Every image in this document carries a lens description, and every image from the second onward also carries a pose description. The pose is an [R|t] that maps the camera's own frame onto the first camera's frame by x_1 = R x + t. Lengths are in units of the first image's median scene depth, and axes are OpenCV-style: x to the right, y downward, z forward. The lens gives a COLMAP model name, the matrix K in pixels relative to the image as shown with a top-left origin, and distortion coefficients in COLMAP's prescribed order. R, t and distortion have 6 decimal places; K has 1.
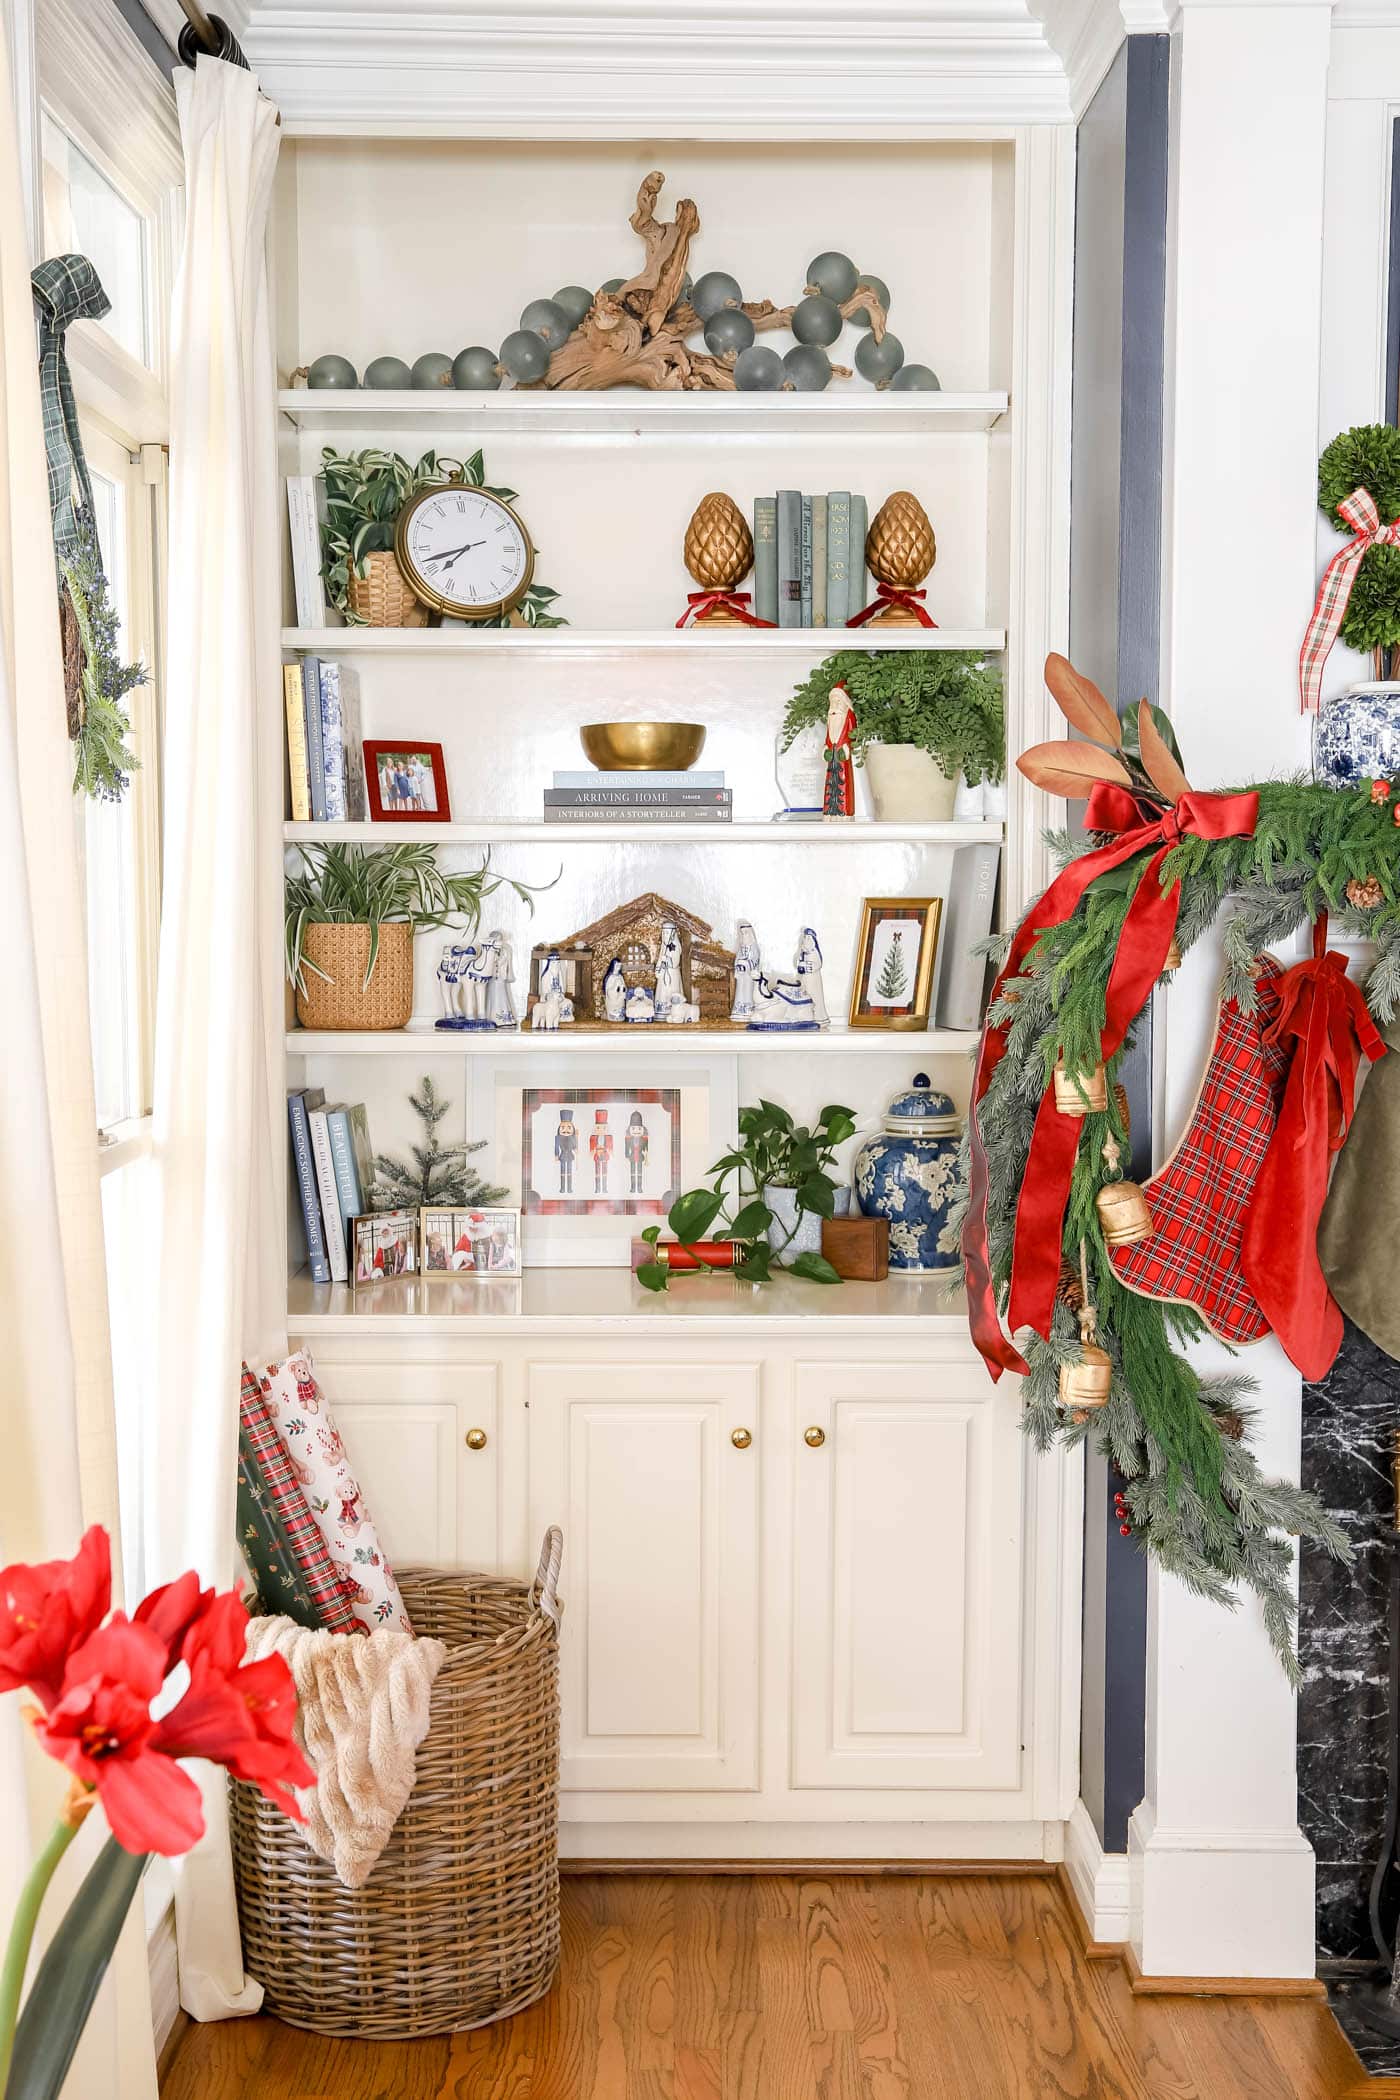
lens RADIAL K [[2725.5, 0, 703.8], [0, 2725.5, 1059.8], [0, 0, 1]] dist [0.031635, 0.069091]
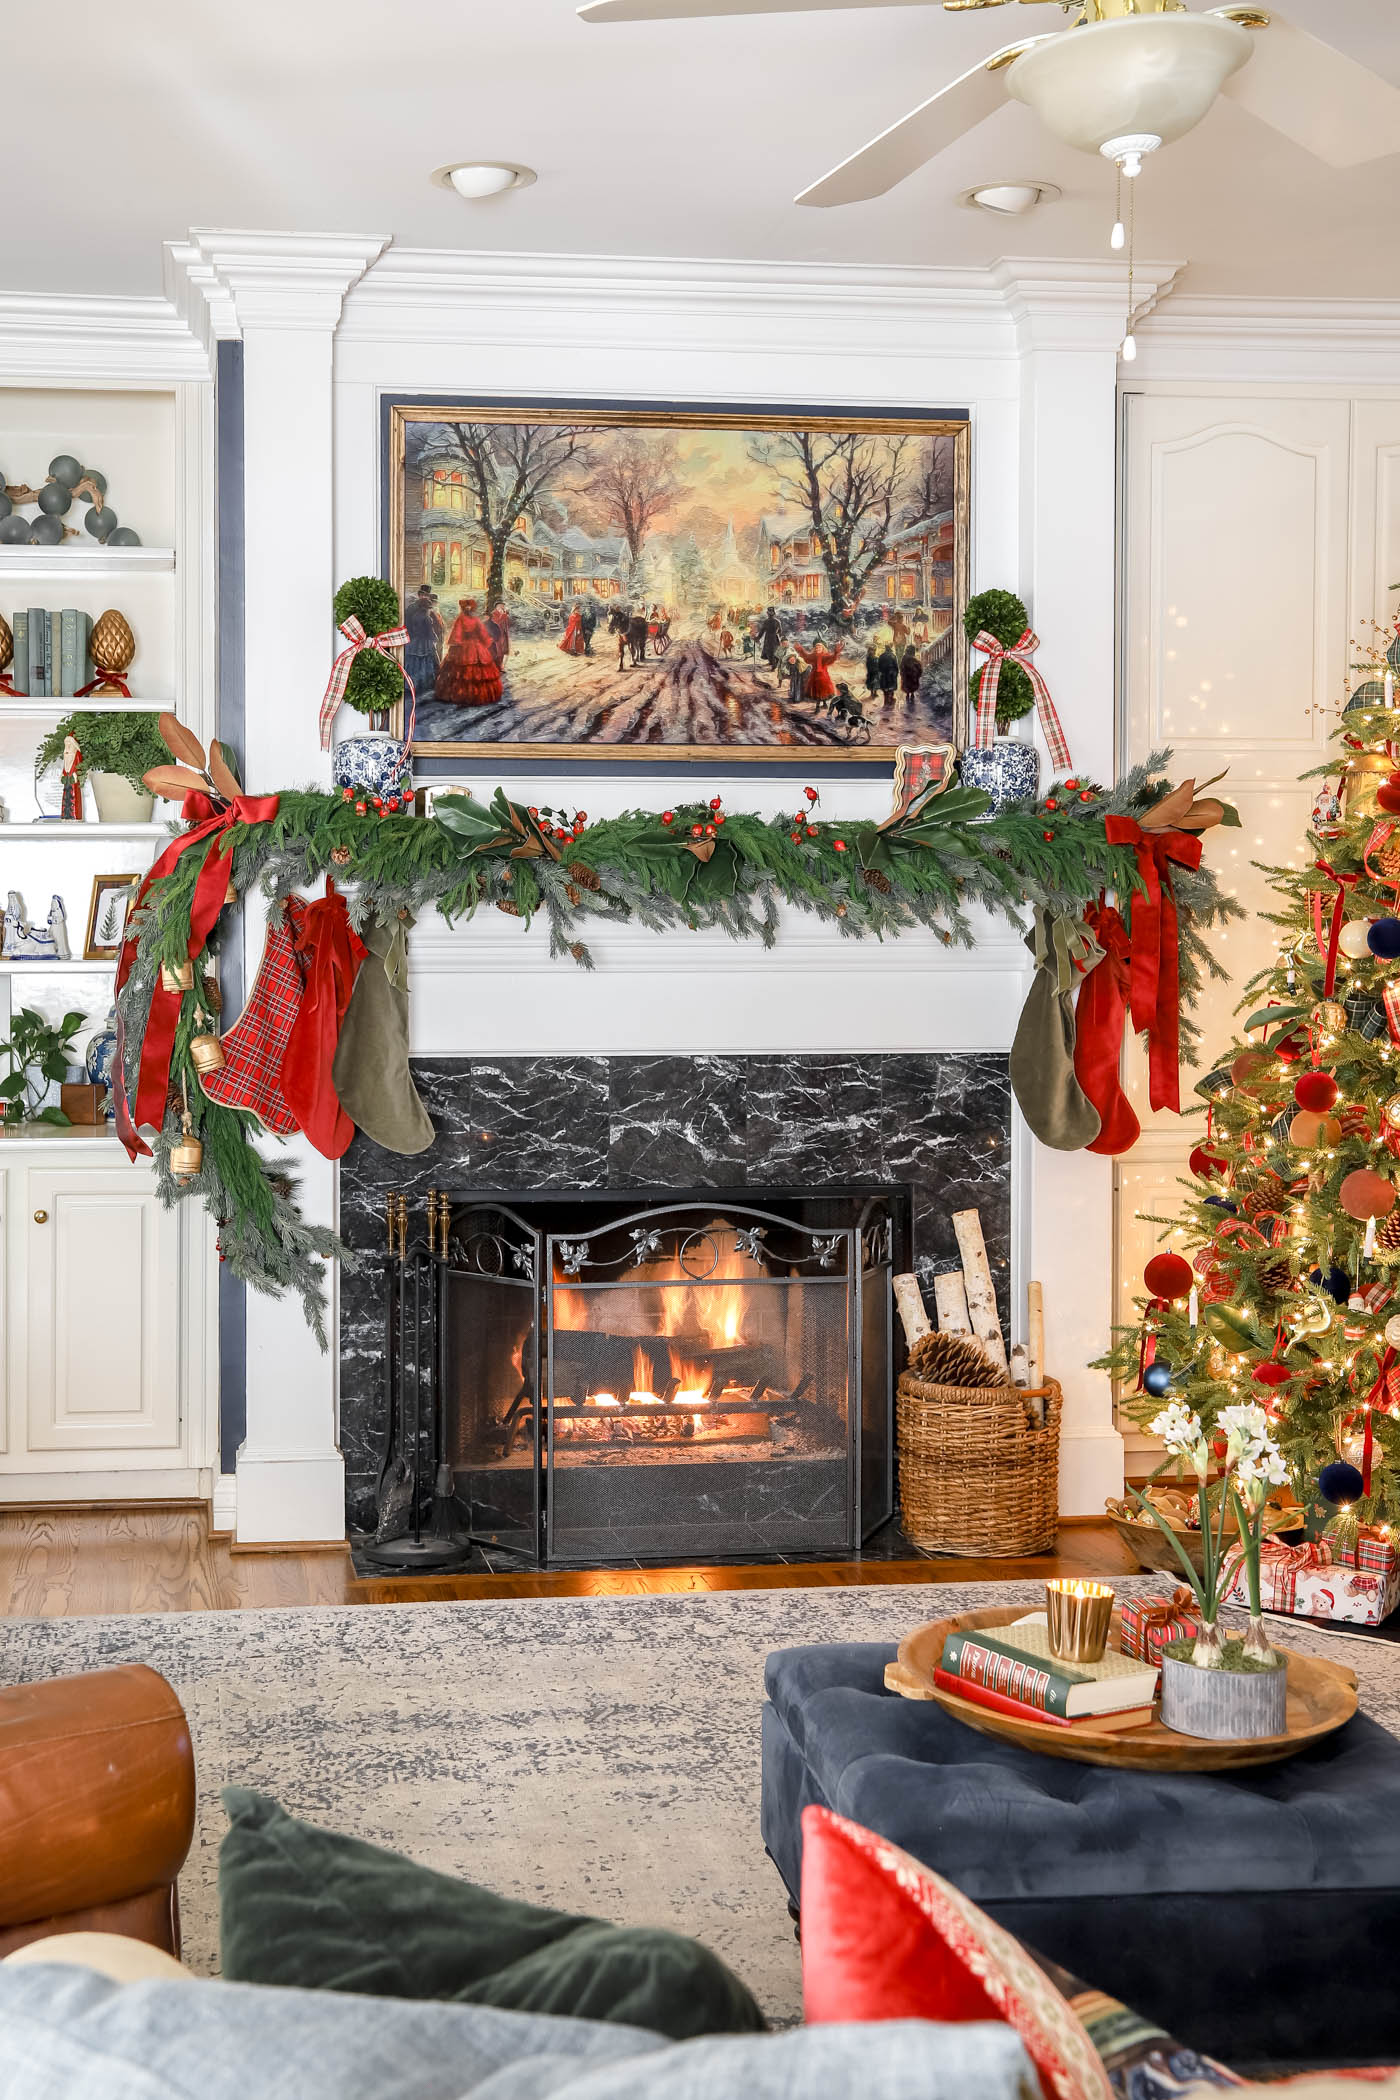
lens RADIAL K [[2479.7, 0, 510.7], [0, 2479.7, 970.9], [0, 0, 1]] dist [0.012402, 0.036455]
pose [[0.992853, -0.004320, 0.119268, 0.128377], [0.010677, 0.998553, -0.052710, 0.070636], [-0.118868, 0.053607, 0.991462, -0.399721]]
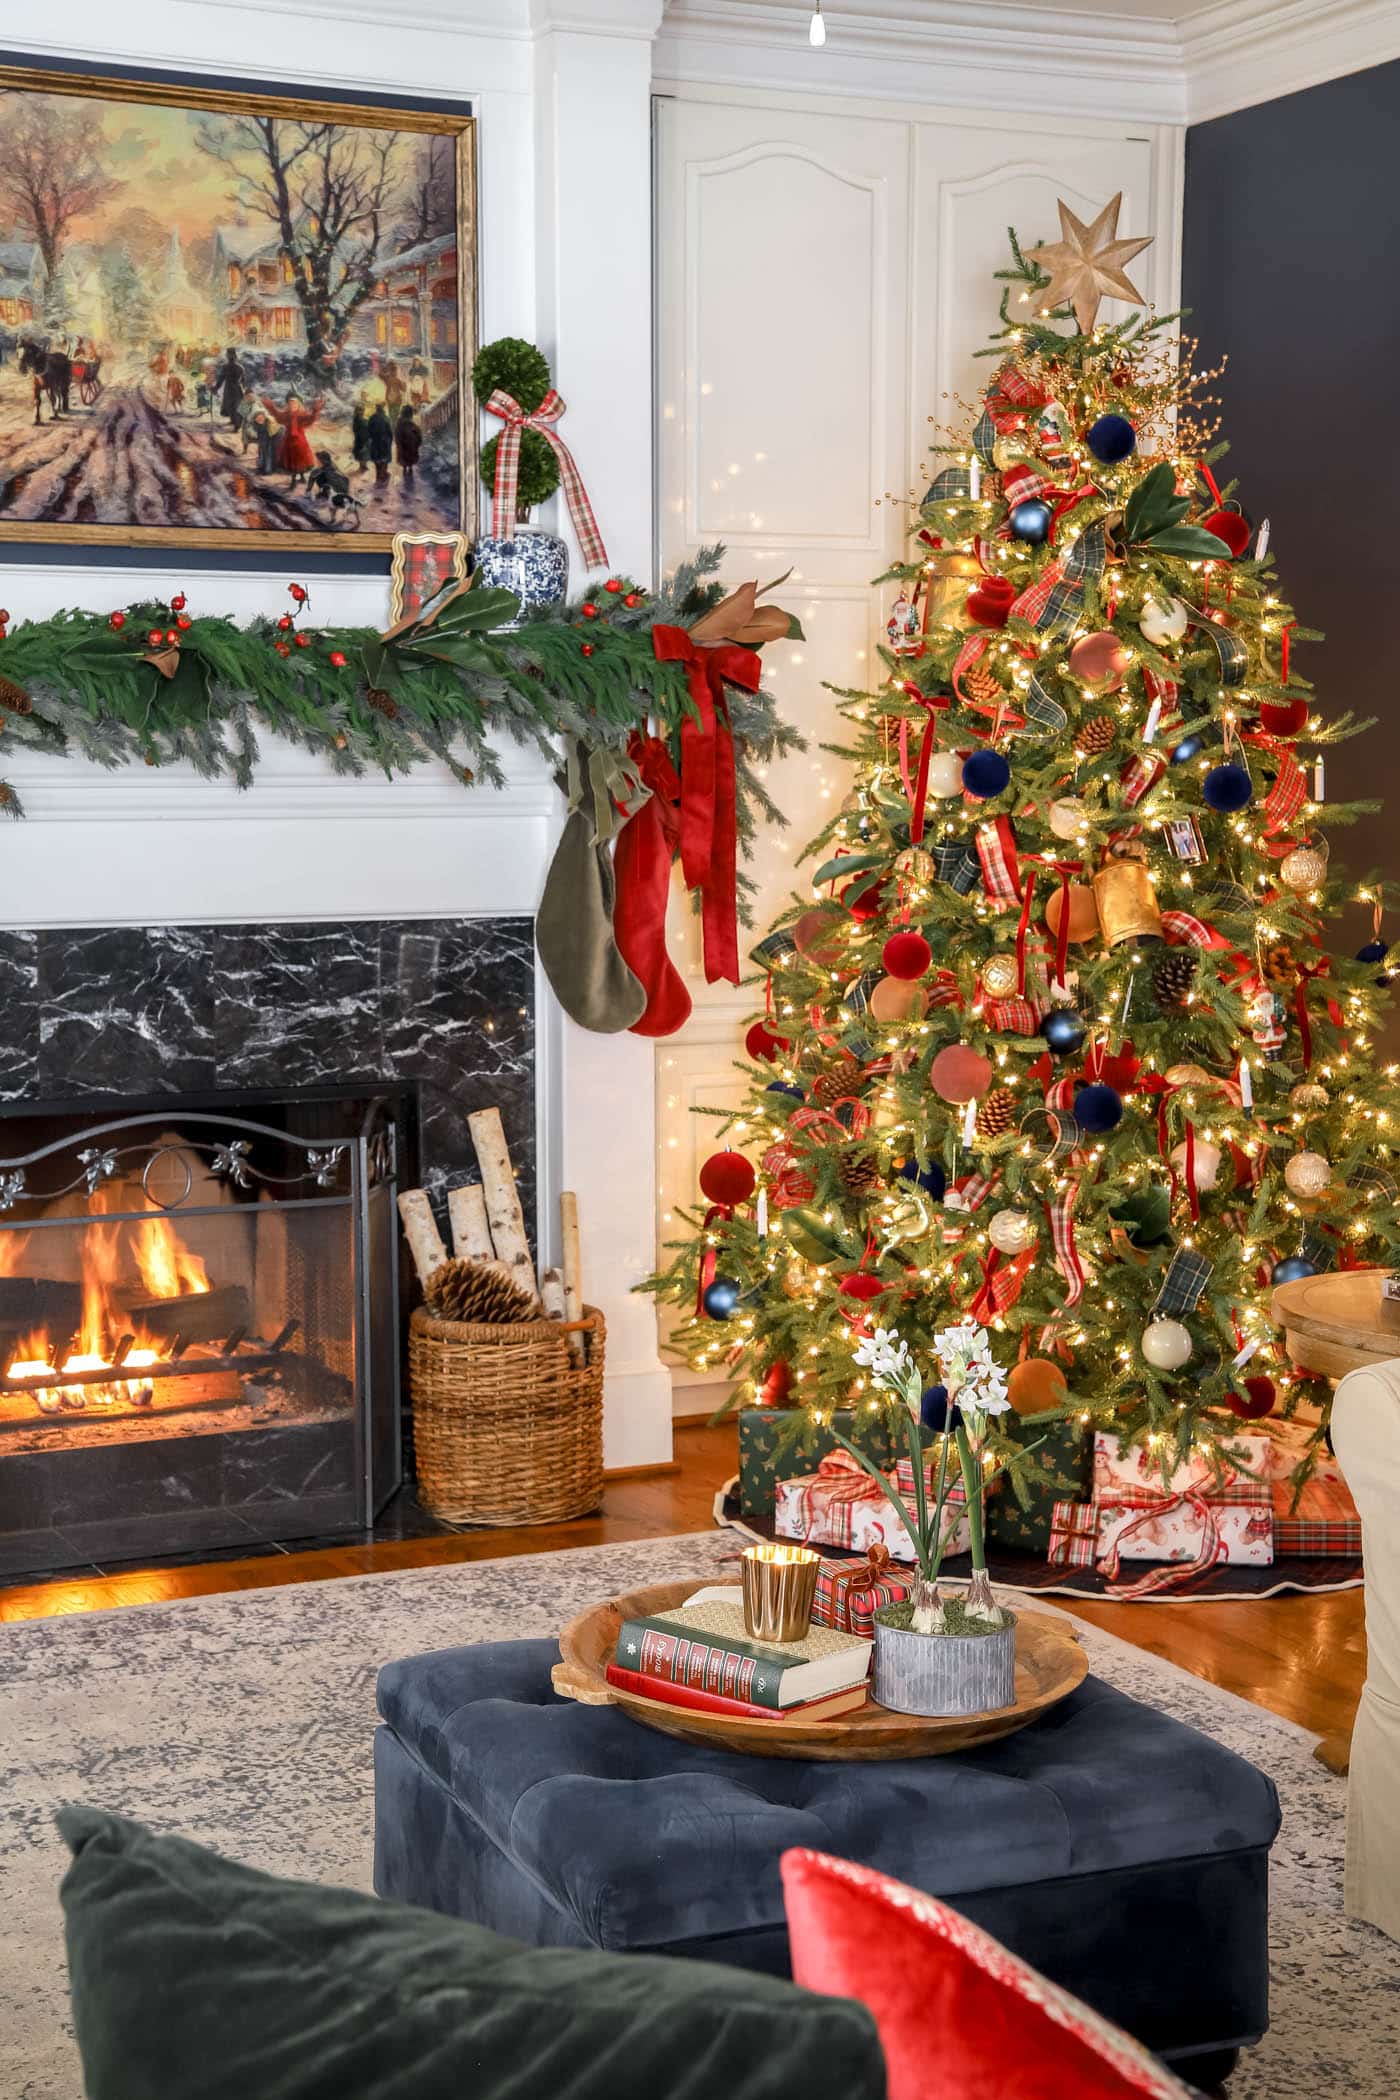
lens RADIAL K [[3054.5, 0, 703.2], [0, 3054.5, 1058.7], [0, 0, 1]] dist [0.056015, 0.393893]
pose [[0.909530, -0.044947, 0.413200, 0.063279], [0.034586, 0.998872, 0.032525, 0.068594], [-0.414196, -0.015291, 0.910059, -0.362870]]
